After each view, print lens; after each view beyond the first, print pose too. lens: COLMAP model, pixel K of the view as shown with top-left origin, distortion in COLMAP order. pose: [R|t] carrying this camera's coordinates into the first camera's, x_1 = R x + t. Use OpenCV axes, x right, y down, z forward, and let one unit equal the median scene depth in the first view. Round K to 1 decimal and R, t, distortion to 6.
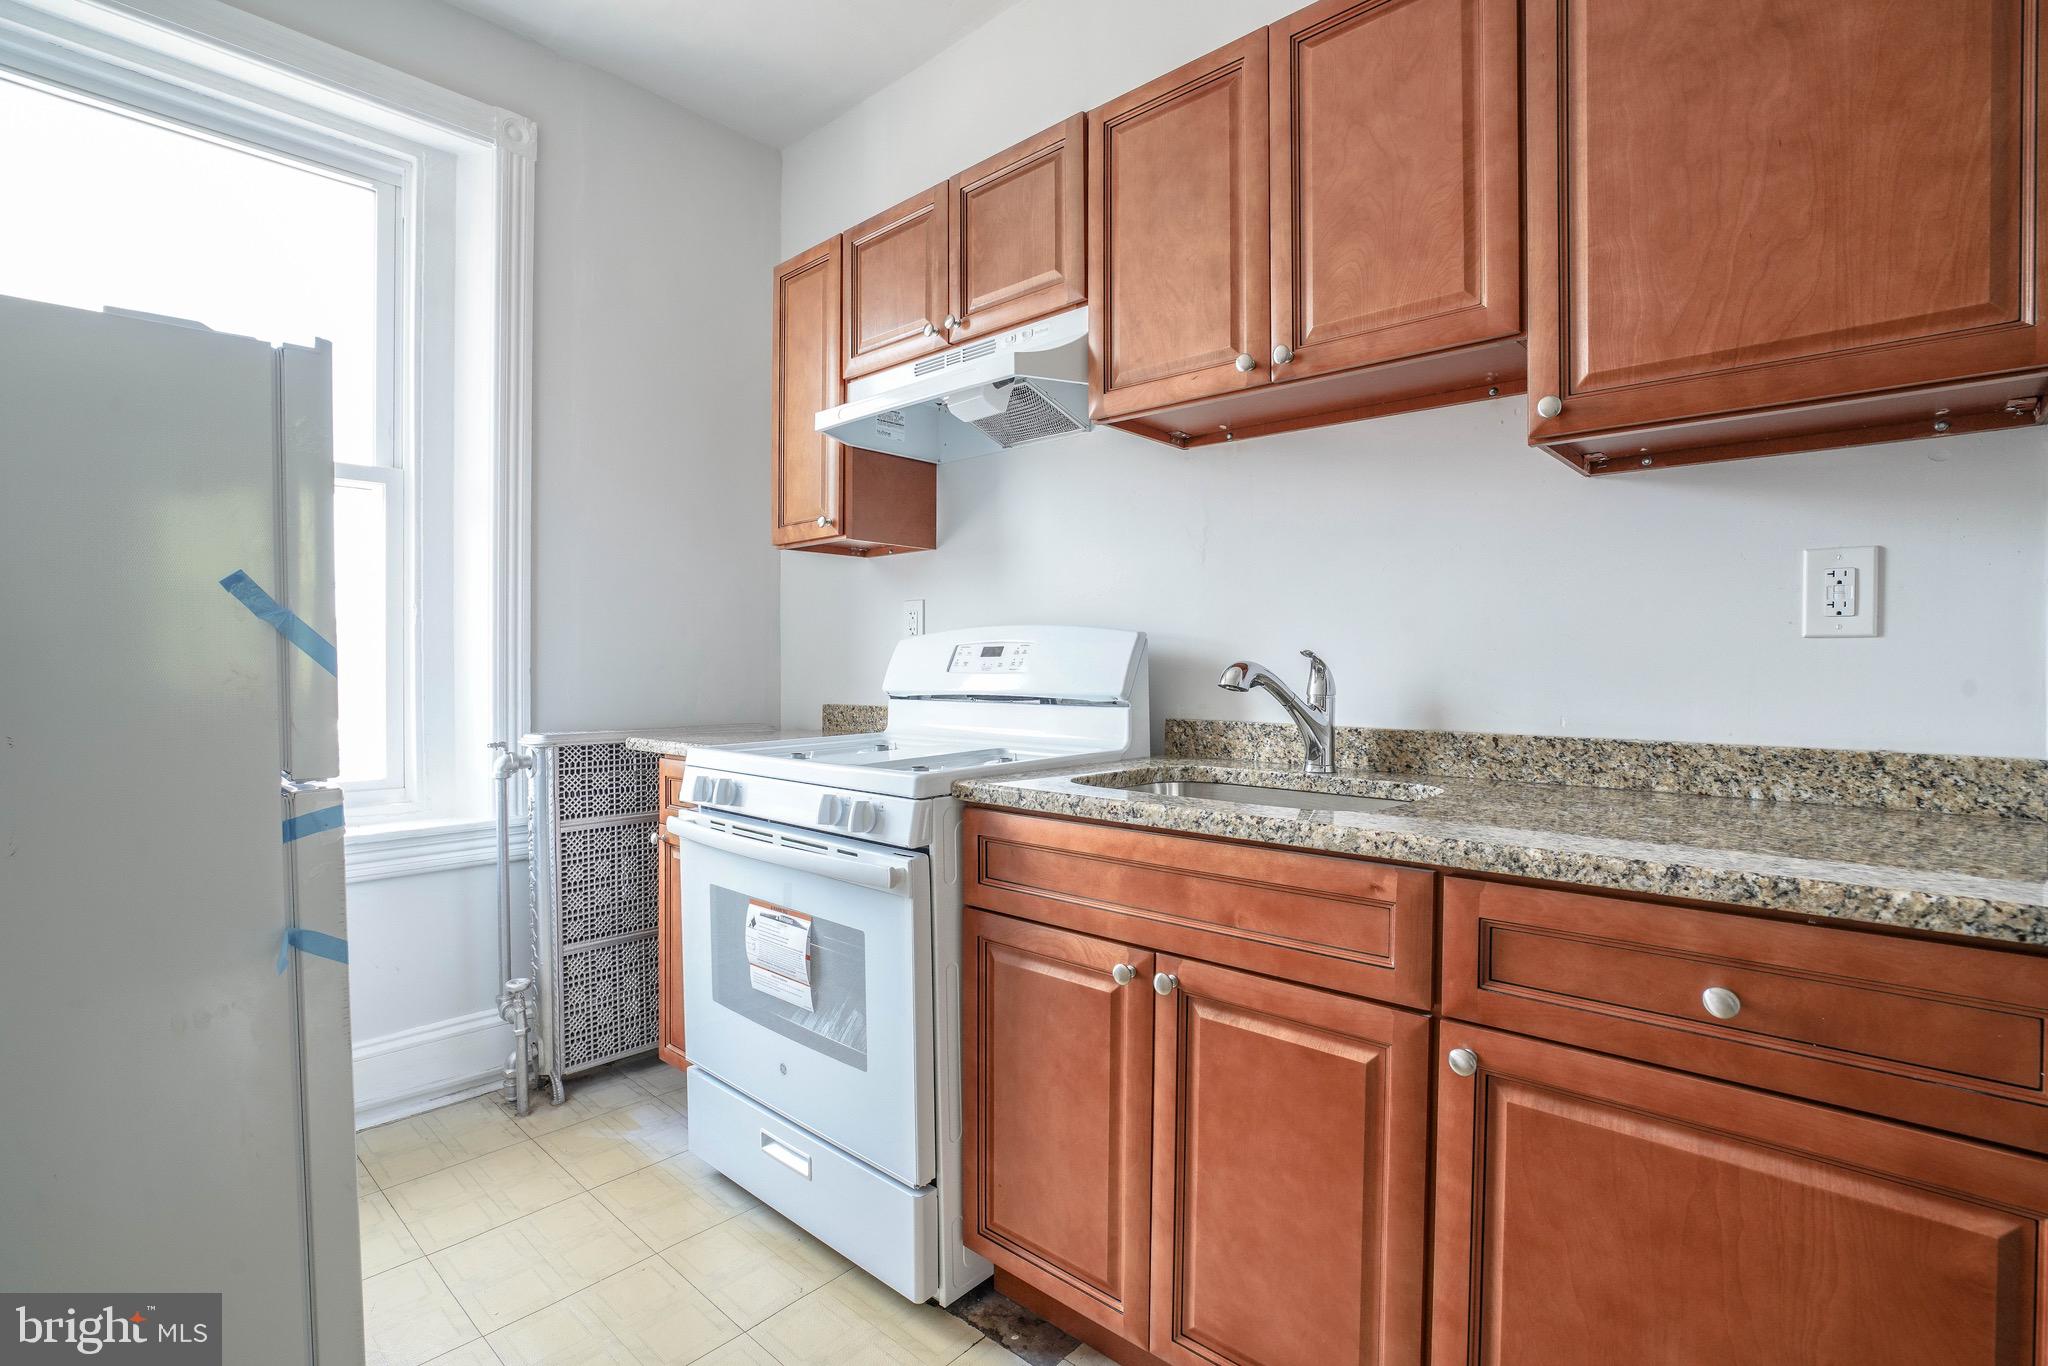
lens RADIAL K [[970.8, 0, 1046.0], [0, 970.8, 669.3], [0, 0, 1]] dist [-0.057592, 0.020066]
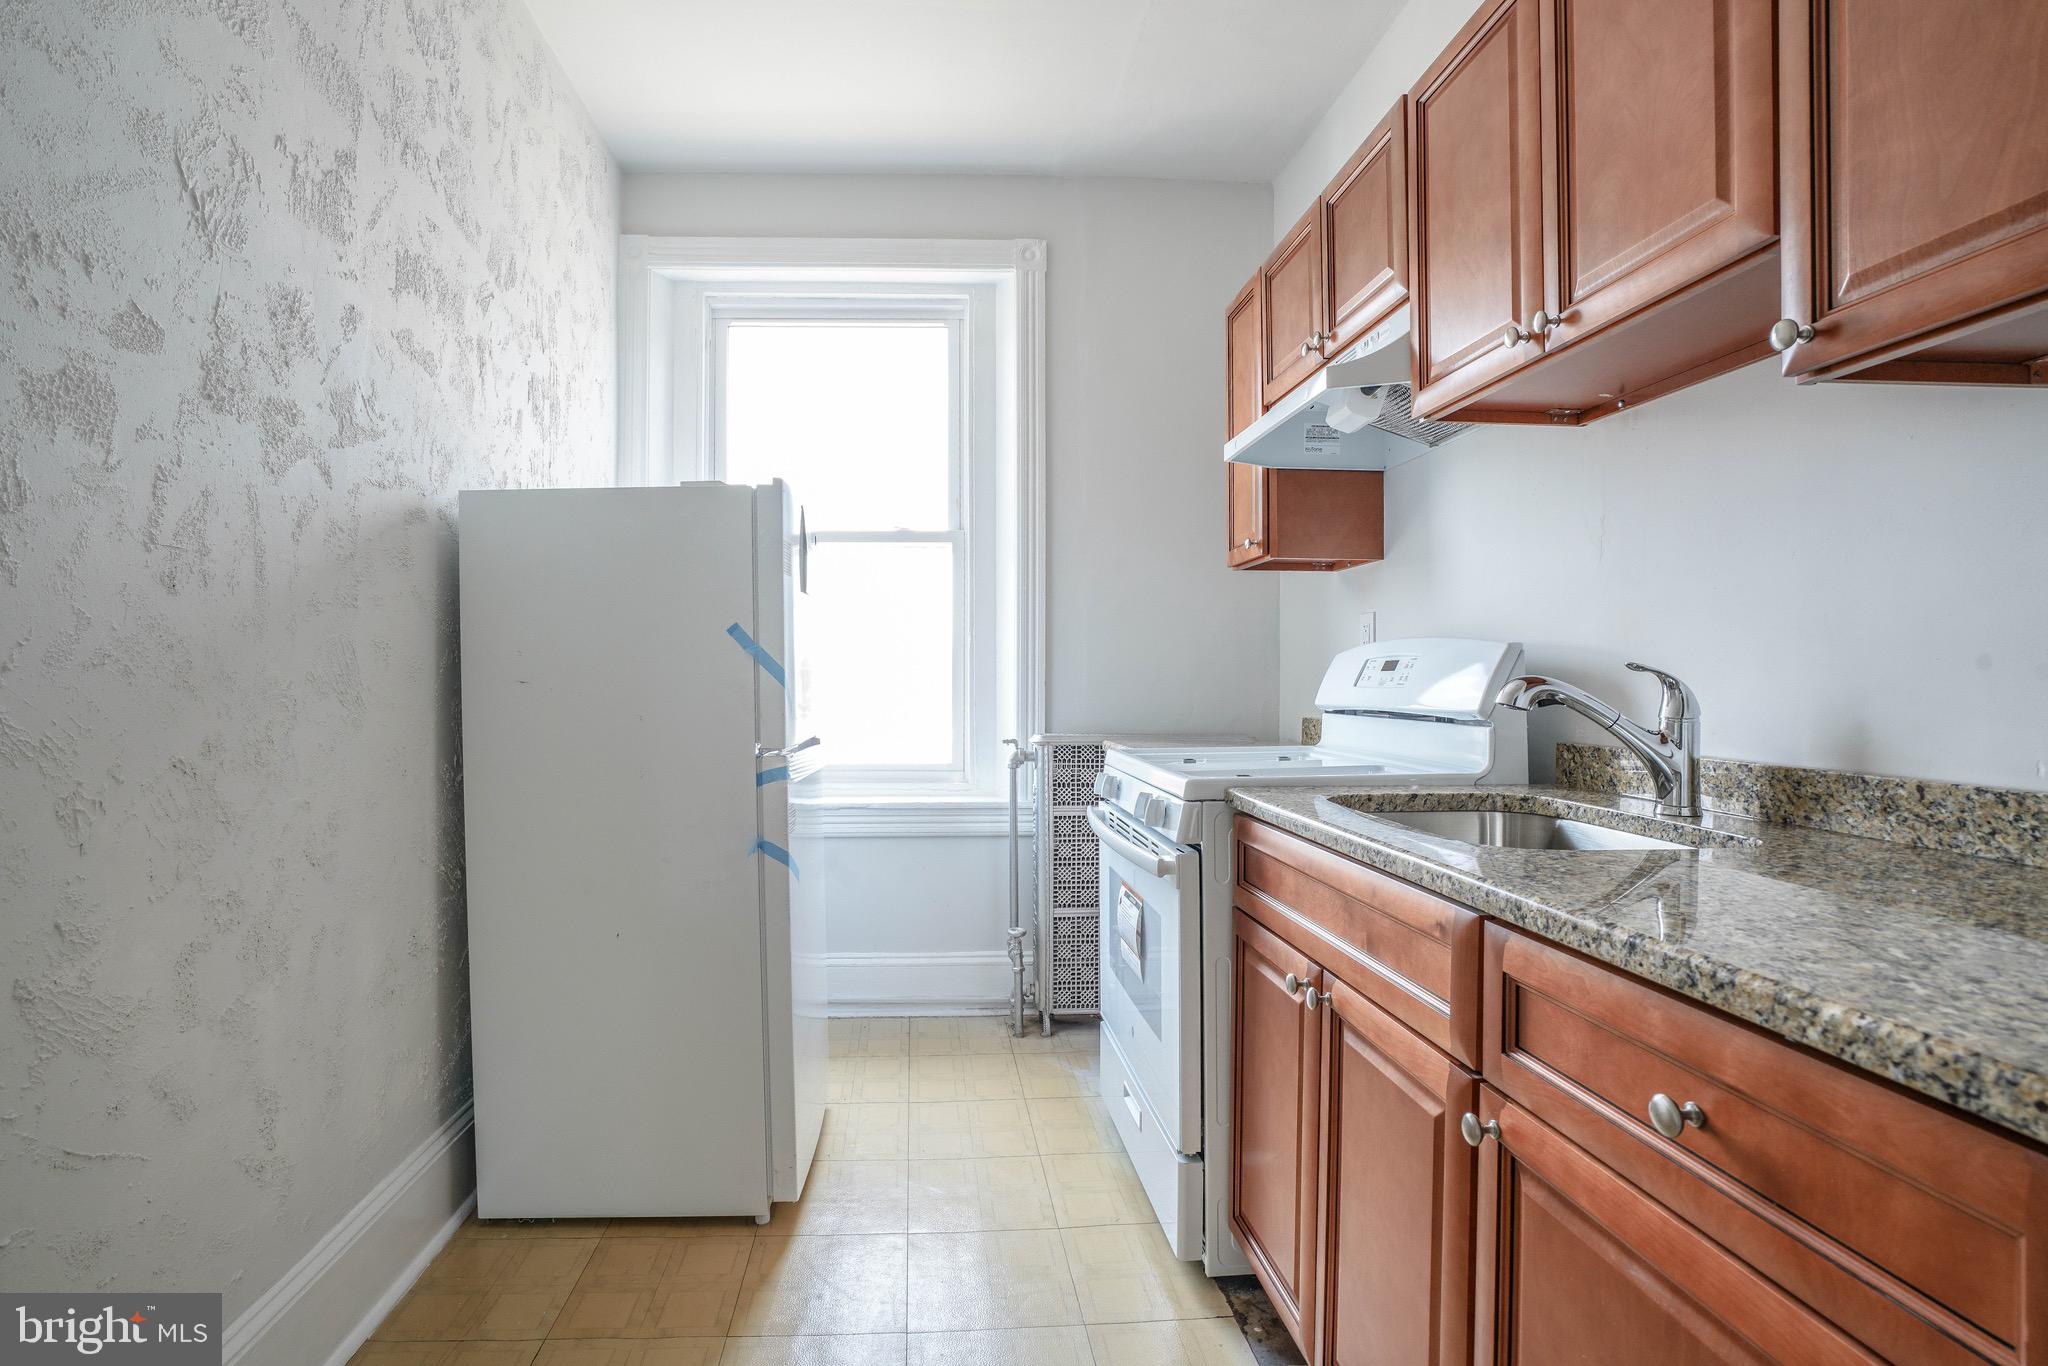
lens RADIAL K [[1068.5, 0, 1029.6], [0, 1068.5, 674.7], [0, 0, 1]] dist [-0.045051, 0.010652]
pose [[0.707031, -0.001337, -0.707181, 0.517683], [-0.004108, 0.999974, -0.005998, -0.002020], [0.707170, 0.007146, 0.707007, 0.008414]]
